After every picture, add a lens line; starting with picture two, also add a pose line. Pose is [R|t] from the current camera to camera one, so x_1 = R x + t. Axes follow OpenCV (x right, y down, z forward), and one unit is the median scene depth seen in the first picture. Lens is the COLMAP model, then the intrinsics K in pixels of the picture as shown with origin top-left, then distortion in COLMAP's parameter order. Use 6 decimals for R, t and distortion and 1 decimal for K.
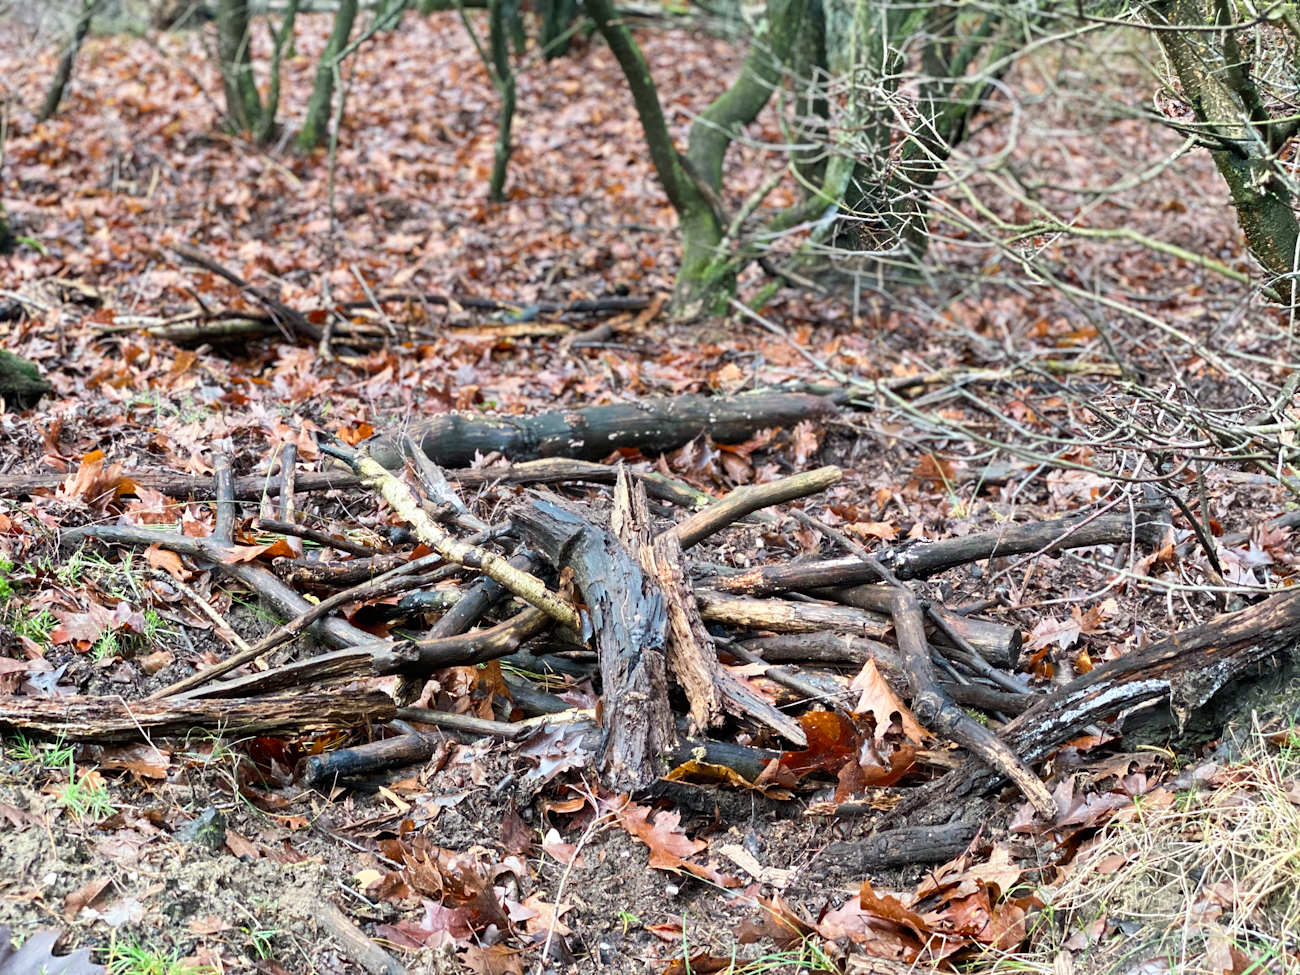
lens RADIAL K [[1897.9, 0, 649.8], [0, 1897.9, 486.2], [0, 0, 1]] dist [0.090026, 0.000000]
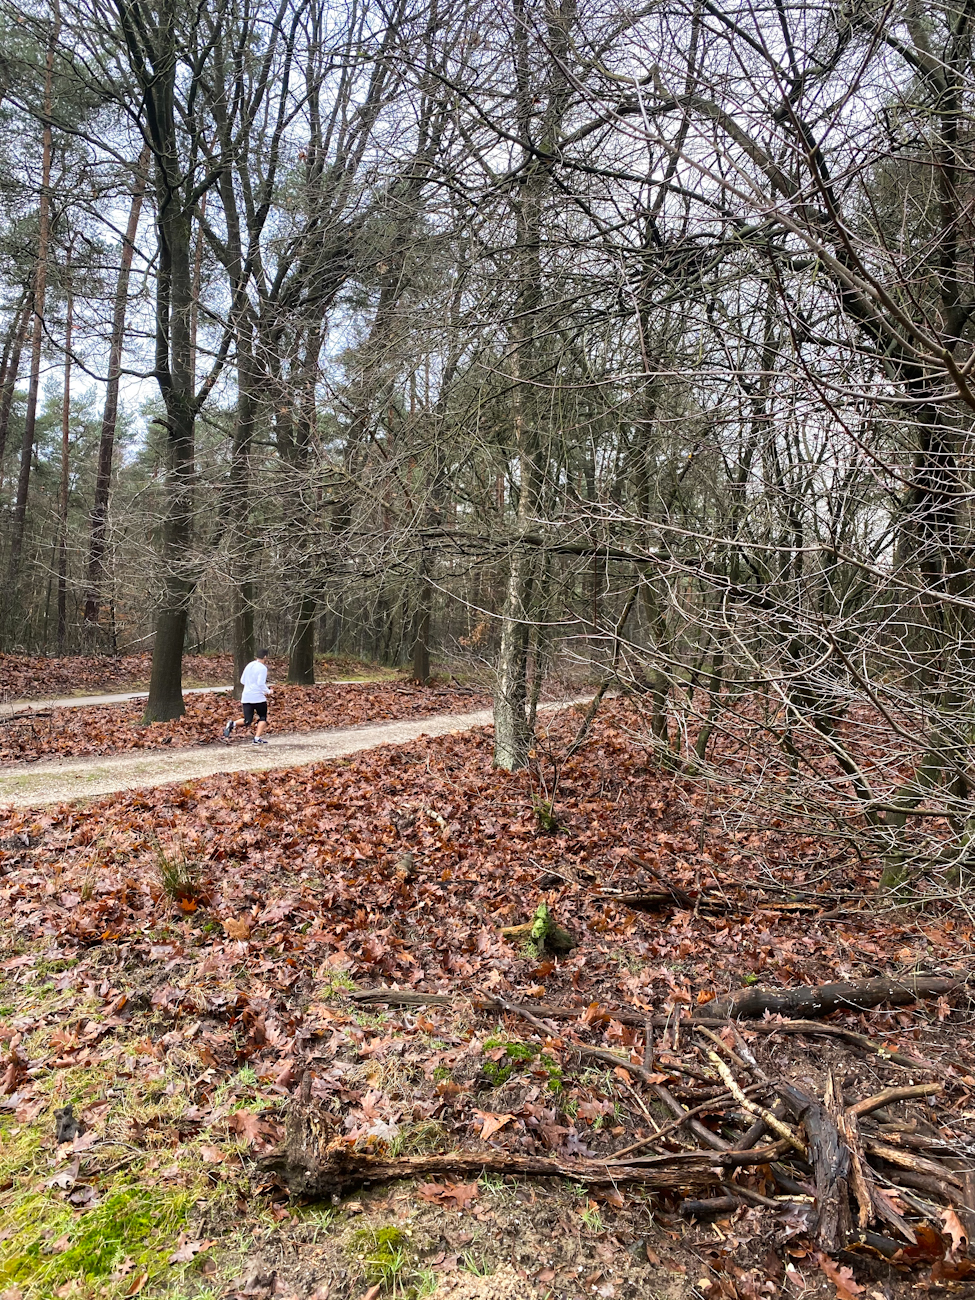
lens RADIAL K [[976.8, 0, 482.0], [0, 976.8, 649.4], [0, 0, 1]] dist [0.007743, -0.010647]
pose [[0.926118, -0.005754, -0.377190, 0.039589], [-0.088494, 0.968668, -0.232057, -0.173053], [0.366707, 0.248292, 0.896592, -0.262374]]
